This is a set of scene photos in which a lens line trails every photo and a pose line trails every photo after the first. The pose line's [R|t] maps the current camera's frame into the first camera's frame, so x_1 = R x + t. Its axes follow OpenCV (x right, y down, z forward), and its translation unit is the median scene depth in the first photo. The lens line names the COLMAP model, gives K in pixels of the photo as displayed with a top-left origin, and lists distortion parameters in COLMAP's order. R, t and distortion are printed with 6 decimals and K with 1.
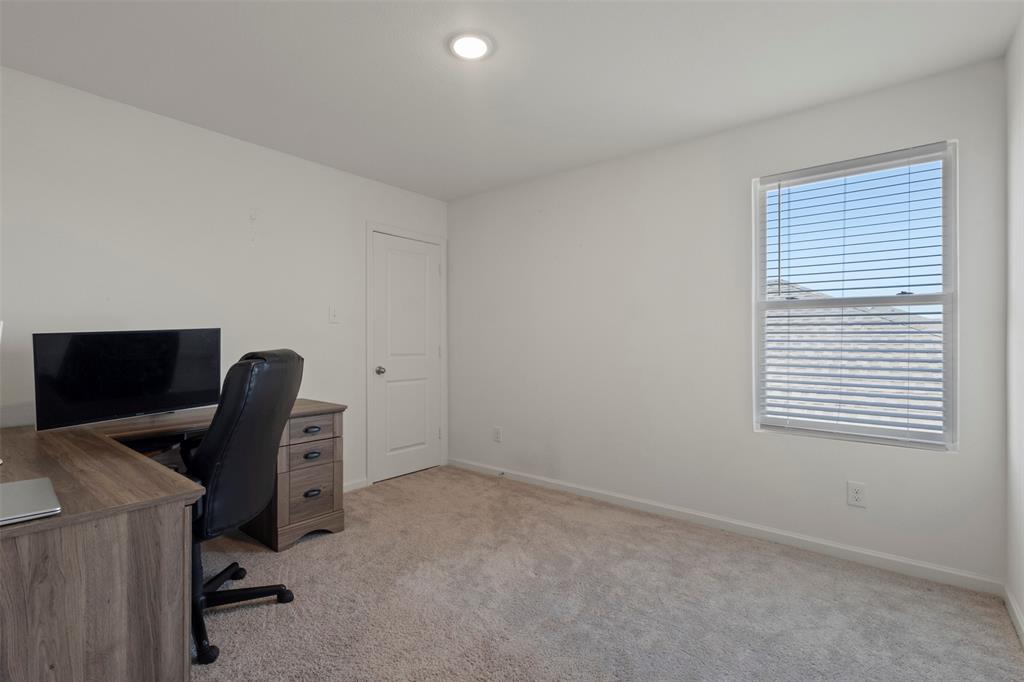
lens RADIAL K [[472.6, 0, 511.5], [0, 472.6, 341.8], [0, 0, 1]] dist [-0.001650, 0.000093]
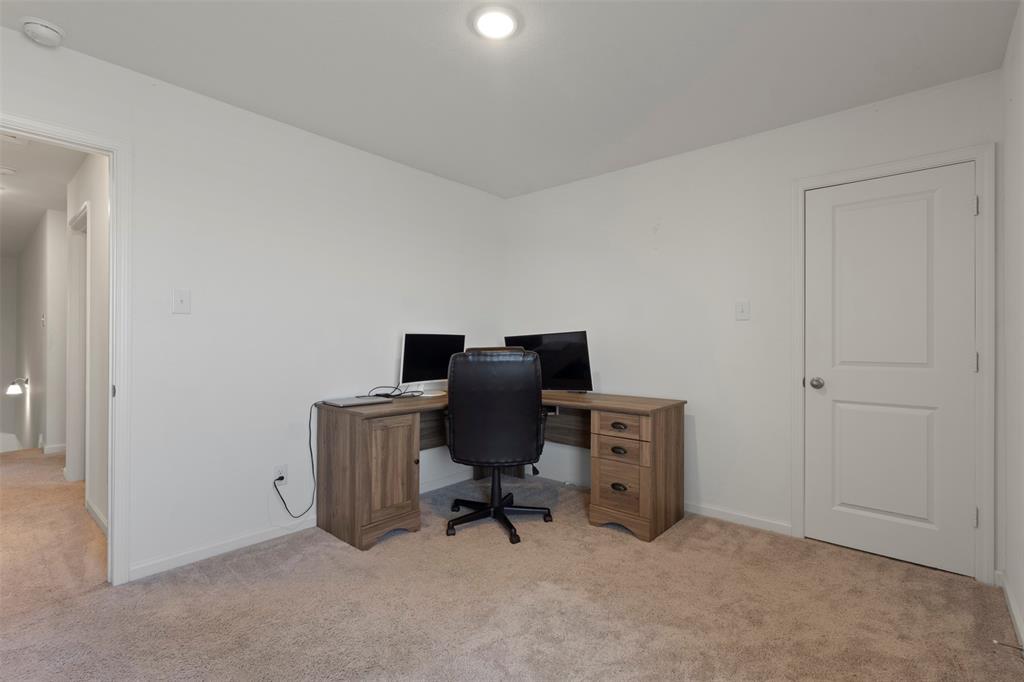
lens RADIAL K [[472.6, 0, 511.3], [0, 472.6, 338.5], [0, 0, 1]] dist [-0.001650, 0.000093]
pose [[-0.042979, -0.002363, -0.999073, 0.583794], [-0.003563, 0.999991, -0.002212, -0.003416], [0.999070, 0.003464, -0.042987, 0.748733]]
